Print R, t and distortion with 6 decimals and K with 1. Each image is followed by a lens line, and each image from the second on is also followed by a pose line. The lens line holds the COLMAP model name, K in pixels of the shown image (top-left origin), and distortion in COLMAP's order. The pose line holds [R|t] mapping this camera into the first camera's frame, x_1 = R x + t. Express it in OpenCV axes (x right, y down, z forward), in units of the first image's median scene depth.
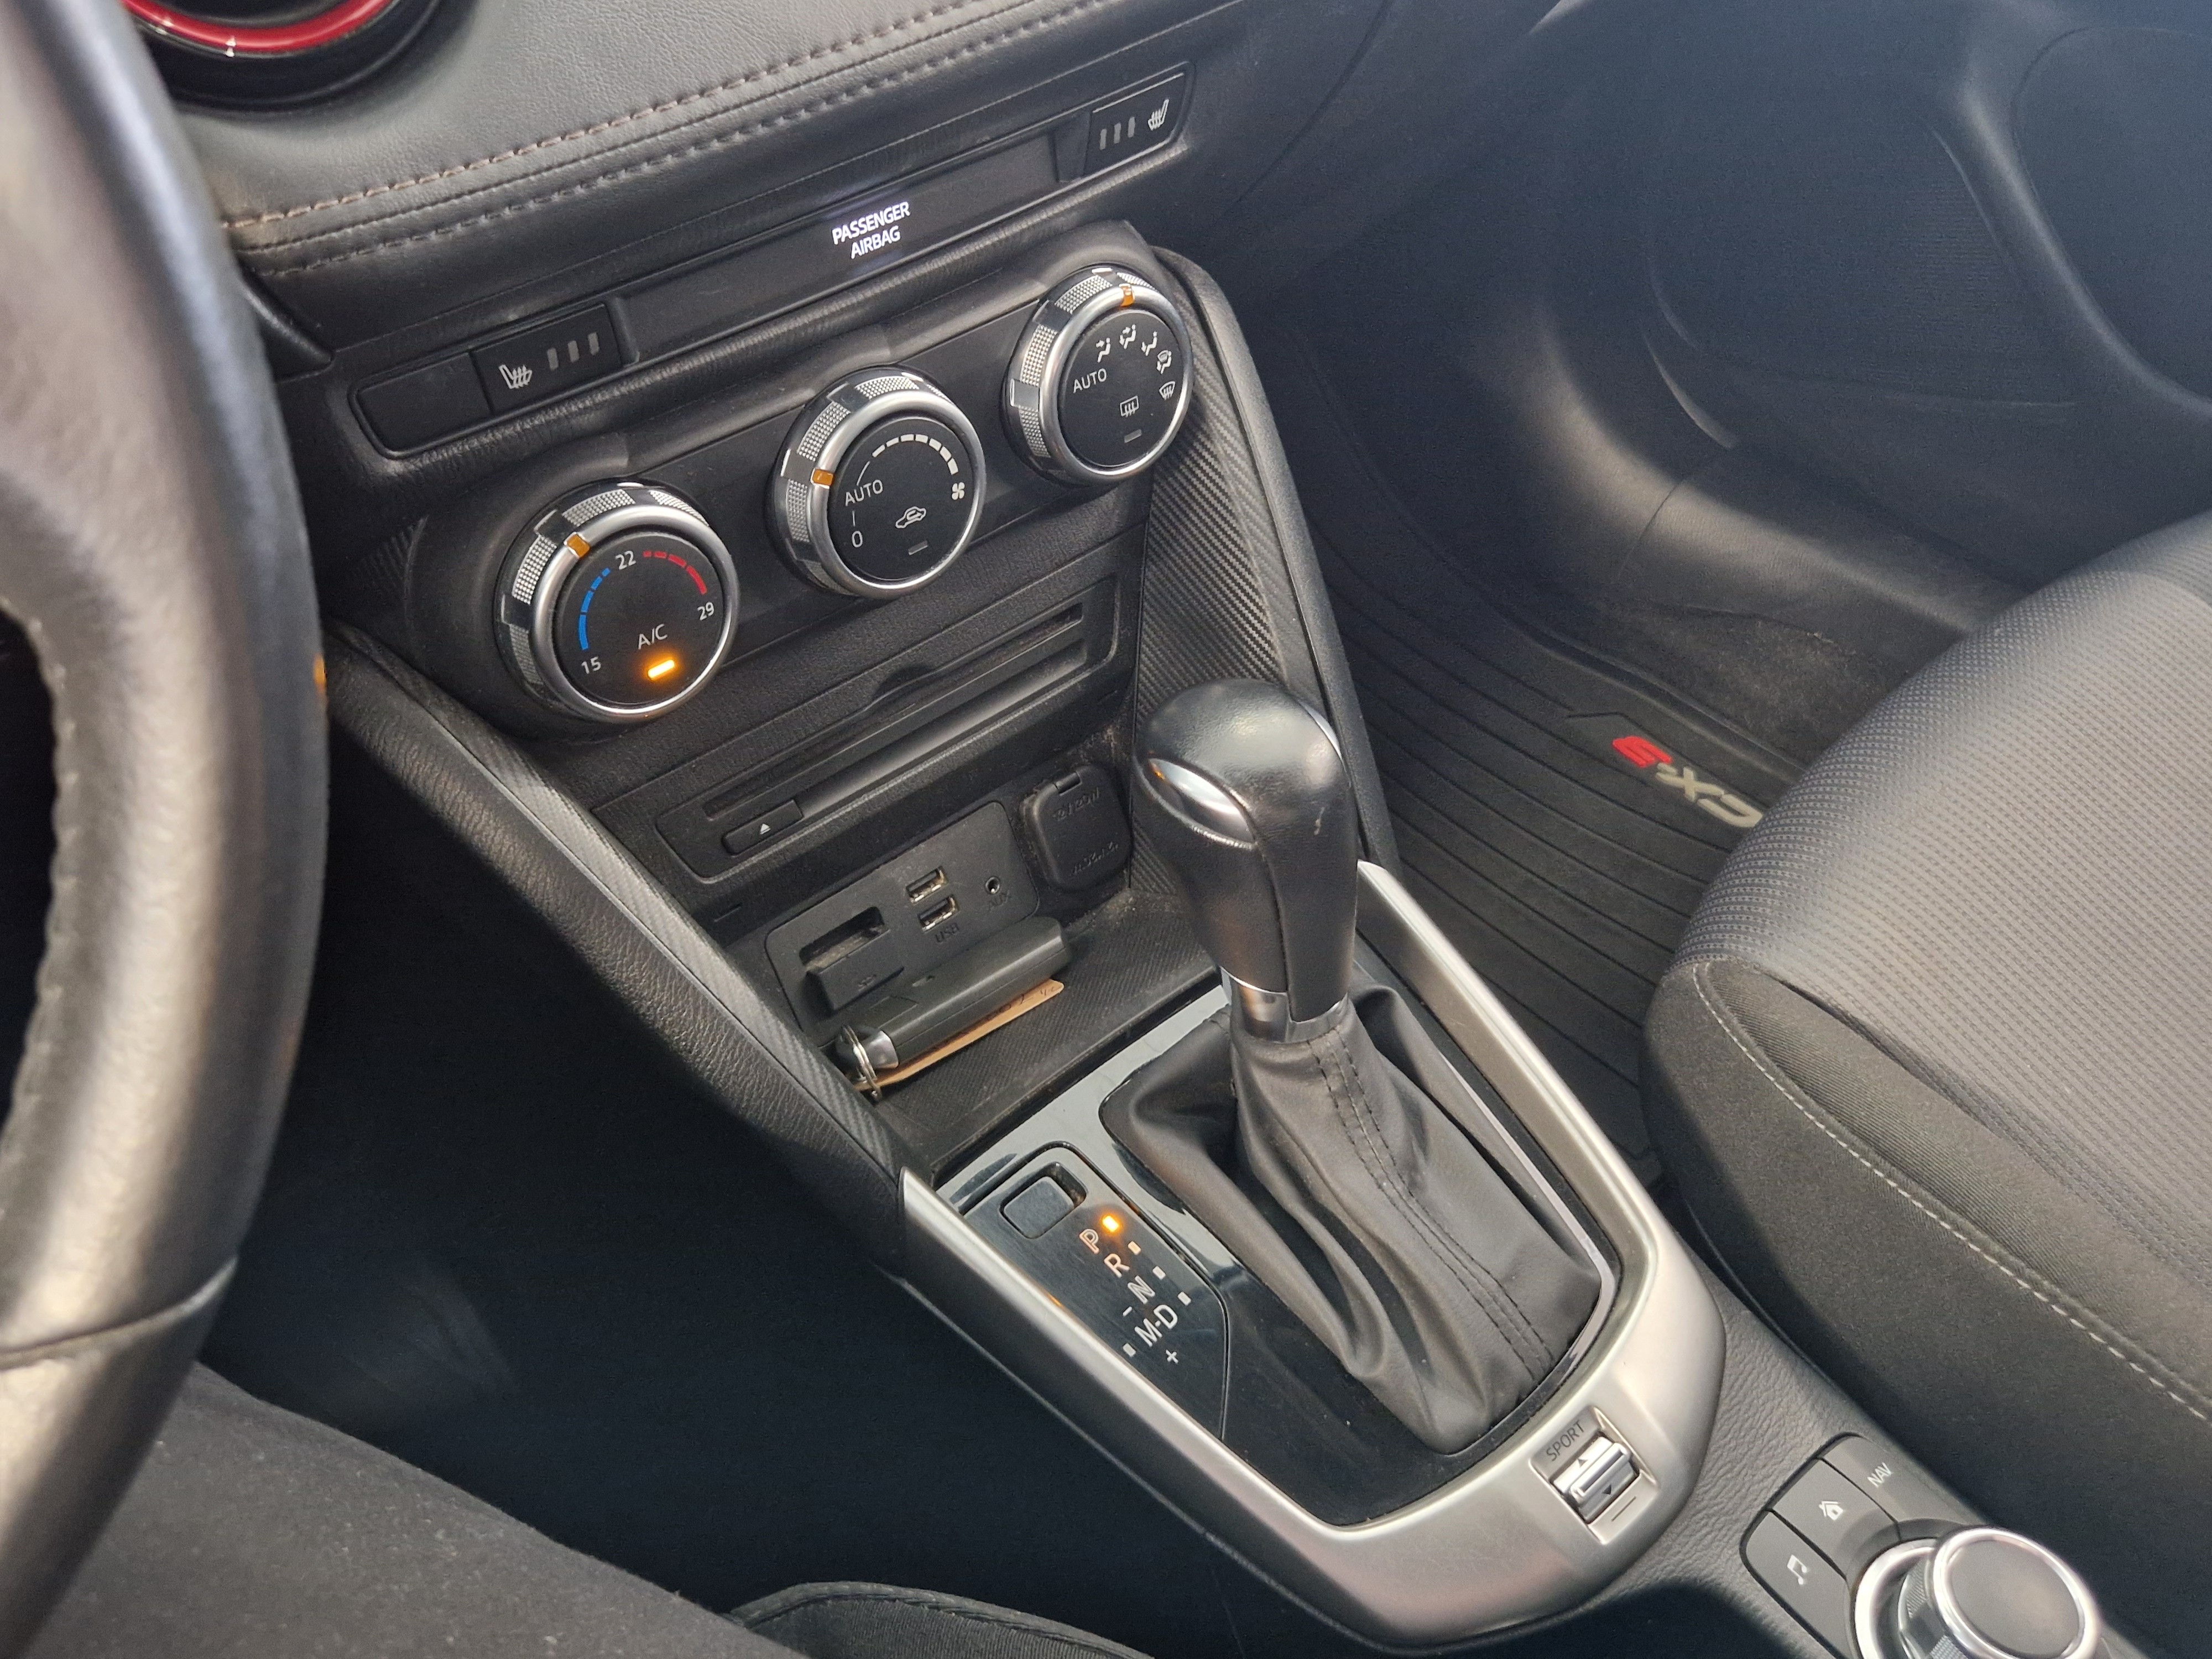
lens RADIAL K [[1890.4, 0, 1112.0], [0, 1890.4, 853.9], [0, 0, 1]] dist [0.032737, 0.005043]
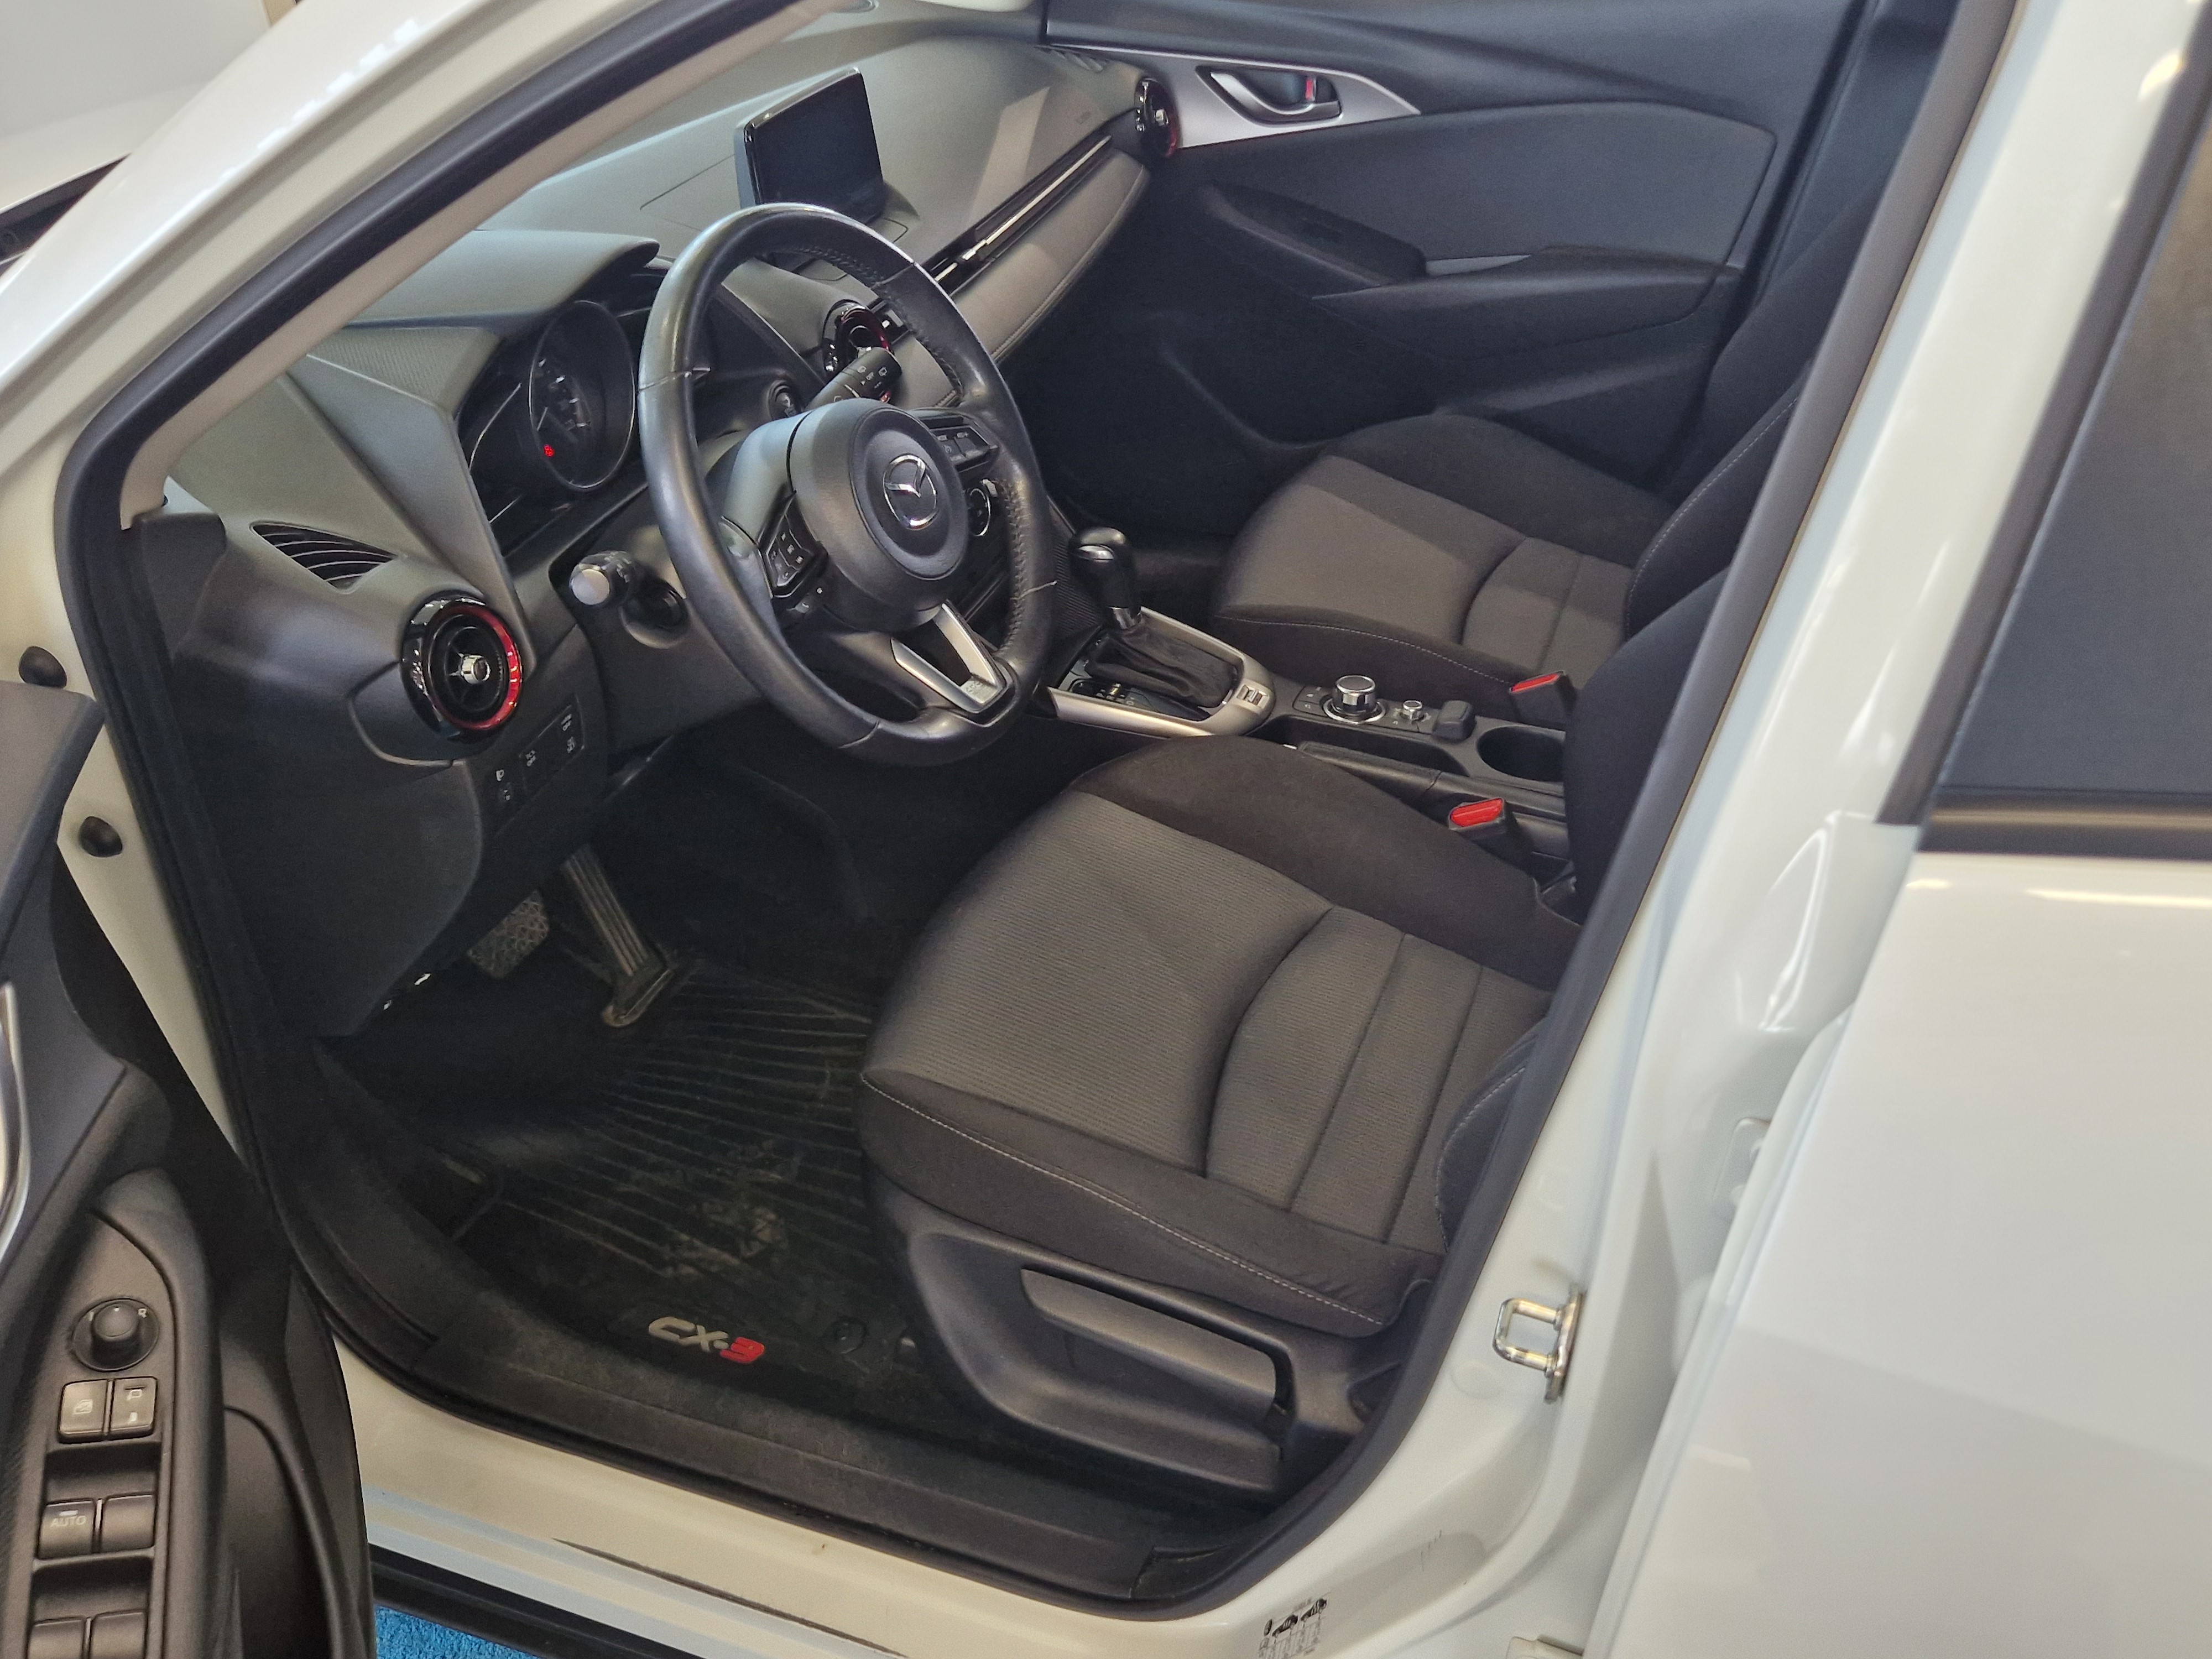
lens RADIAL K [[1965.2, 0, 1173.2], [0, 1965.2, 817.9], [0, 0, 1]] dist [0.040903, 0.001219]
pose [[0.868095, -0.290350, 0.402626, -1.368651], [0.366715, 0.921769, -0.125944, 0.890460], [-0.334560, 0.256980, 0.906659, -2.162202]]
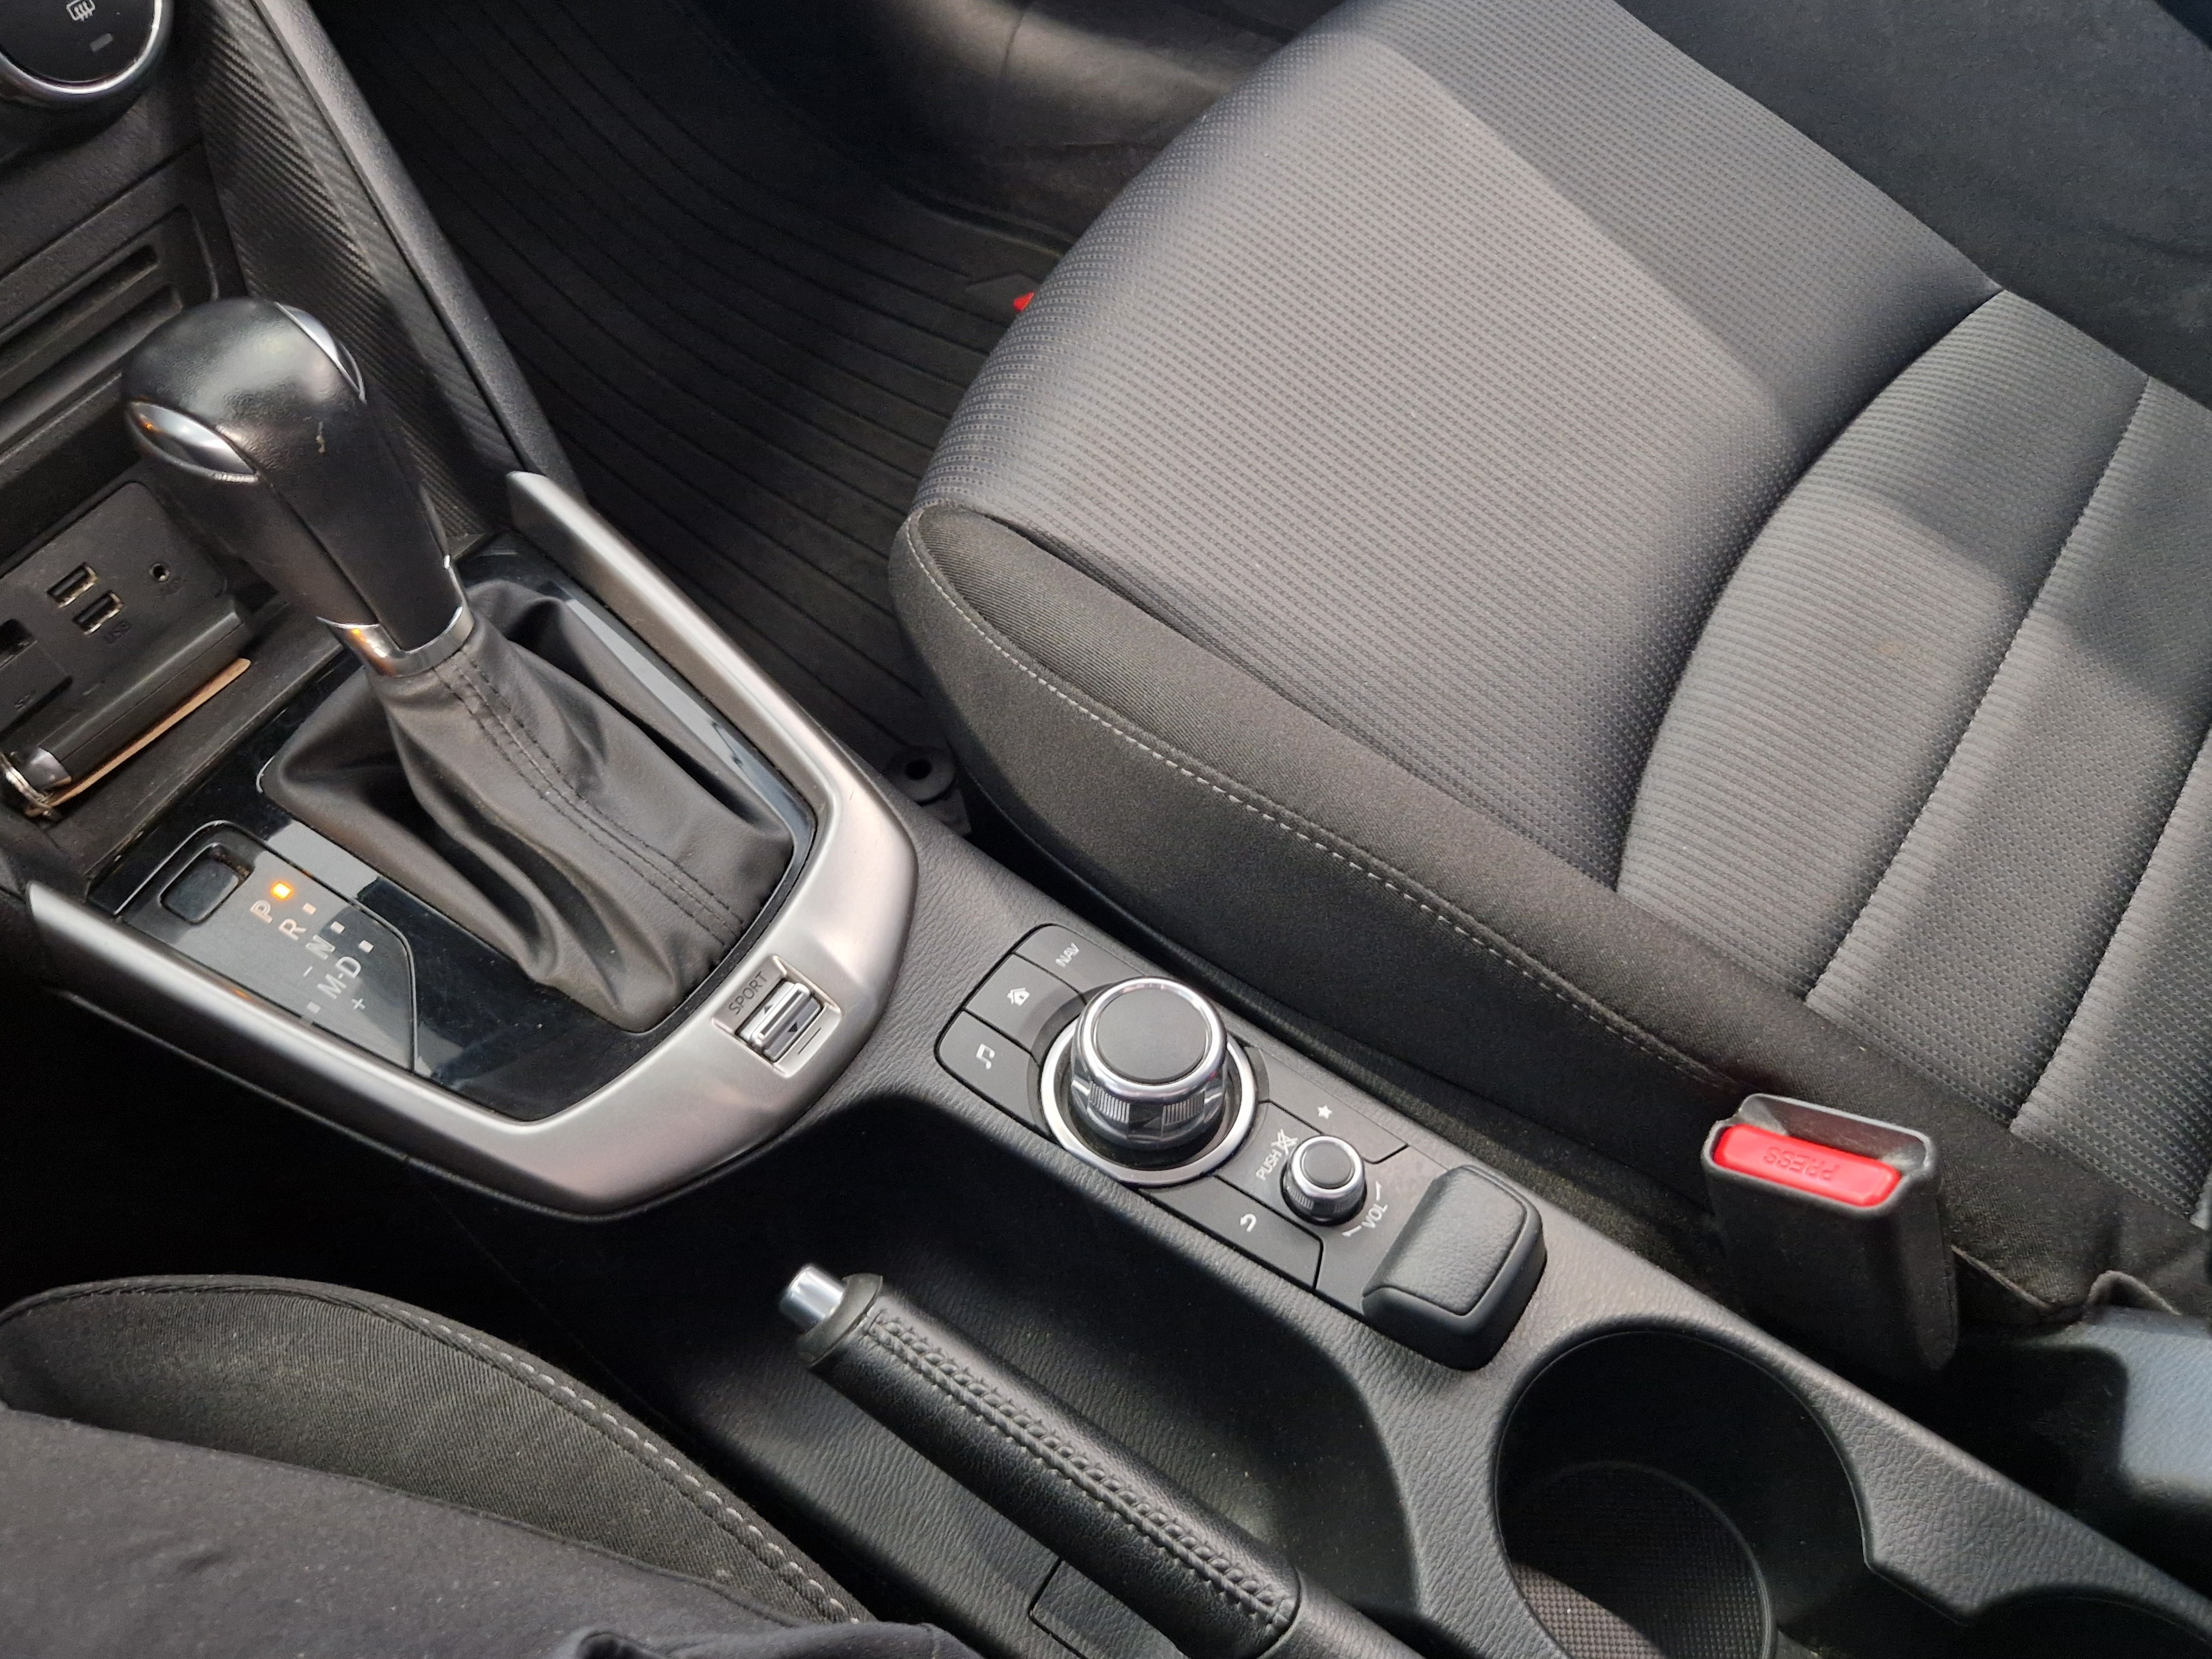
lens RADIAL K [[1890.4, 0, 1112.0], [0, 1890.4, 853.9], [0, 0, 1]] dist [0.032737, 0.005043]
pose [[0.967655, -0.215994, 0.130347, 0.289626], [0.186591, 0.960504, 0.206434, 0.052780], [-0.169787, -0.175436, 0.969739, -0.029655]]
